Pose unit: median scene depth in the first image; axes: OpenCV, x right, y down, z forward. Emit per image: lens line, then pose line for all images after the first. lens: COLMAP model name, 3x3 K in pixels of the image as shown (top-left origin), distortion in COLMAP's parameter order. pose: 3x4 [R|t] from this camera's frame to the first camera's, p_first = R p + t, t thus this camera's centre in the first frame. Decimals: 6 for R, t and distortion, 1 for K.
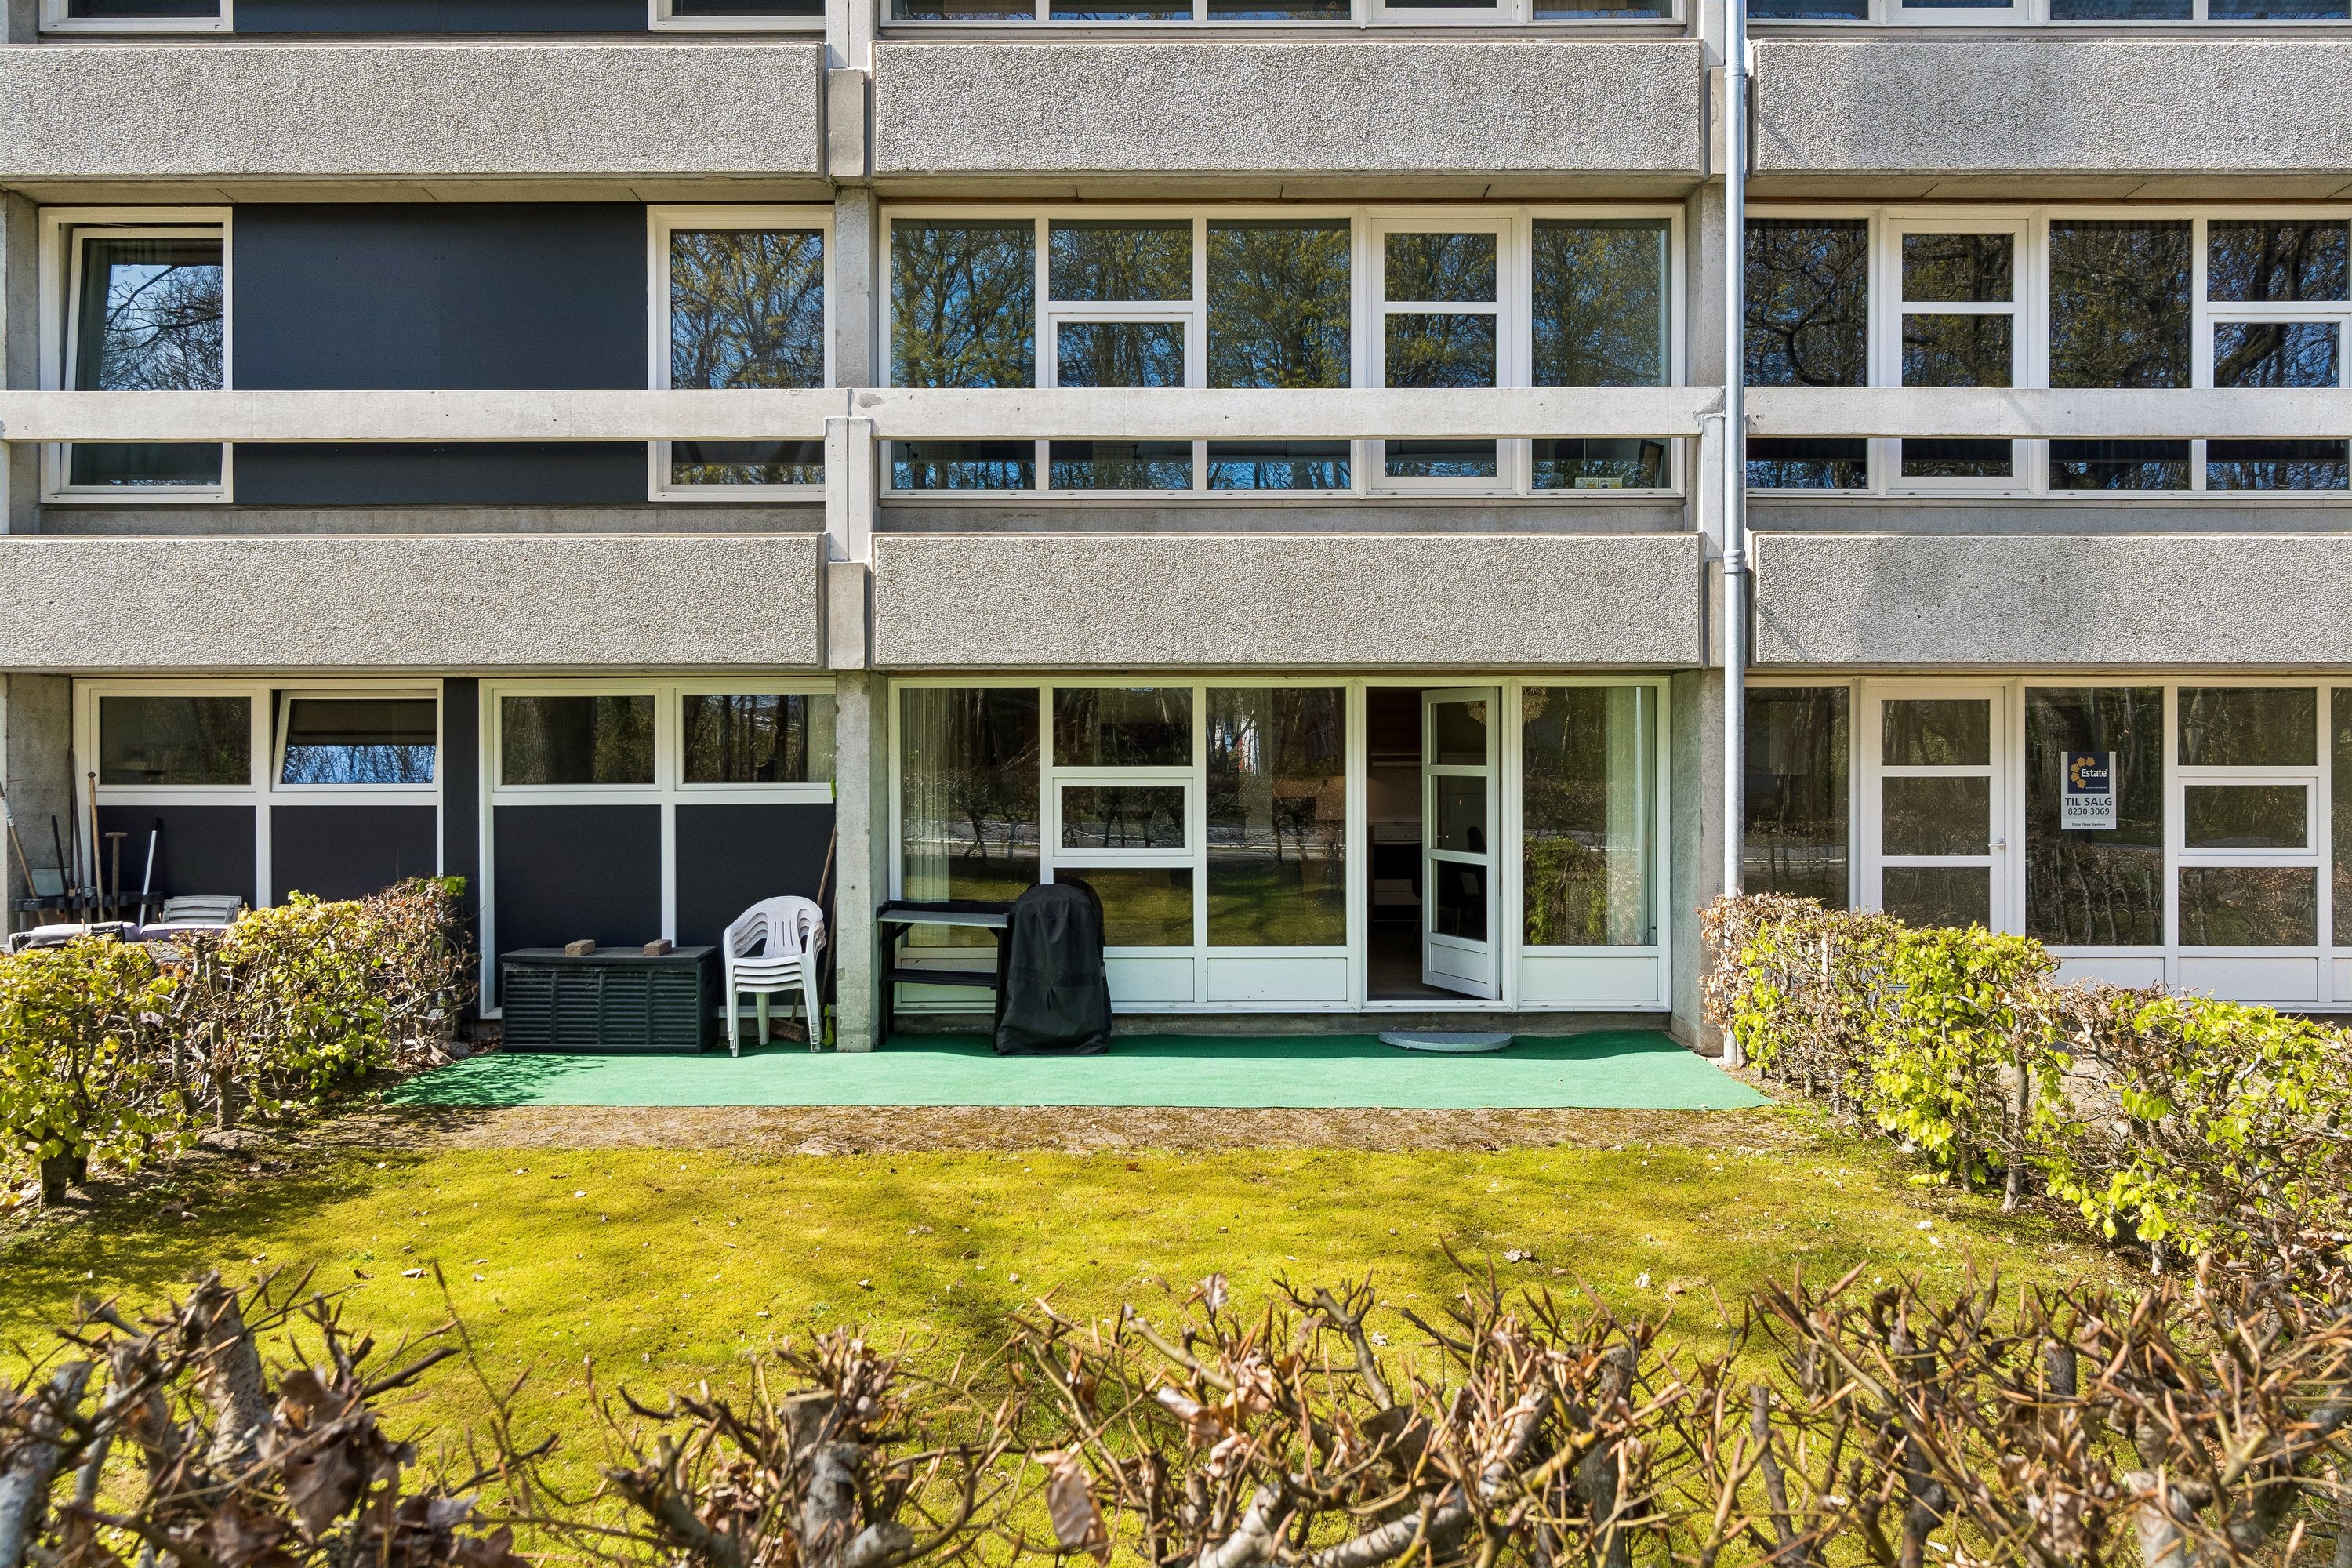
lens RADIAL K [[1625.9, 0, 1176.0], [0, 1625.9, 784.0], [0, 0, 1]] dist [-0.000418, -0.000302]
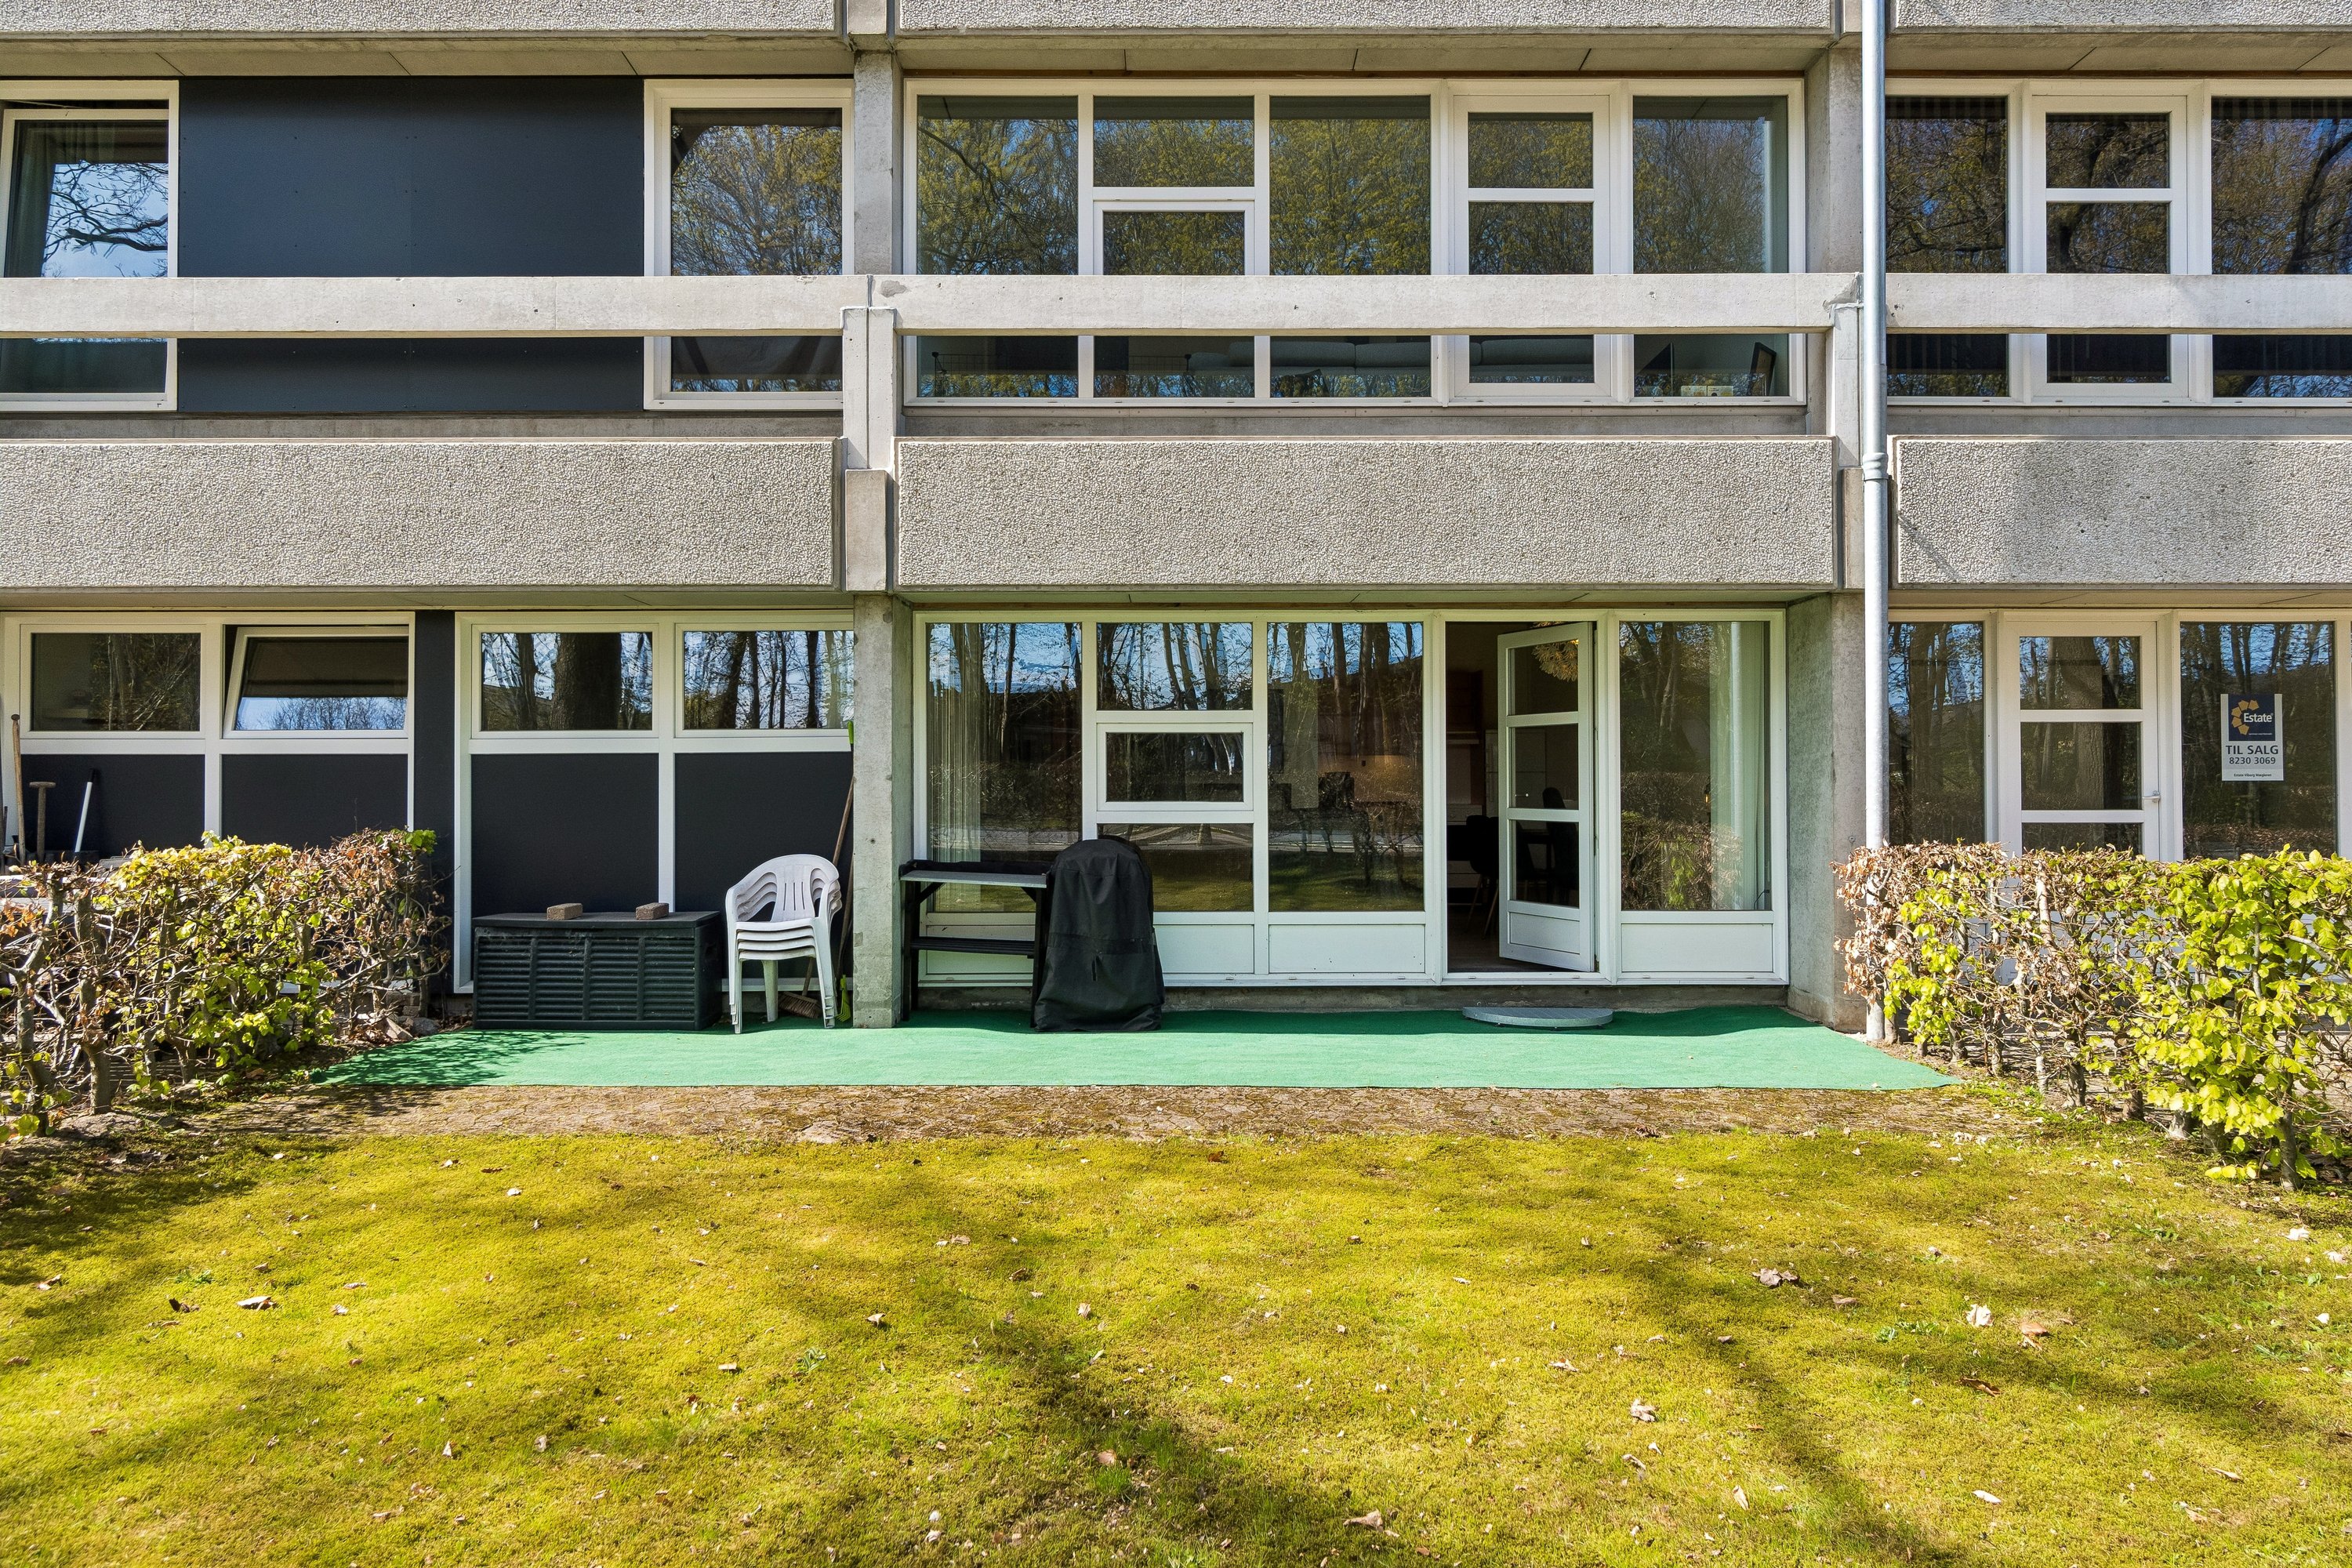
lens RADIAL K [[1485.6, 0, 1176.0], [0, 1485.6, 784.0], [0, 0, 1]] dist [0.001300, 0.002284]
pose [[1.000000, -0.000640, -0.000284, -0.033998], [0.000635, 0.999828, -0.018557, 0.048293], [0.000296, 0.018556, 0.999828, 0.195544]]
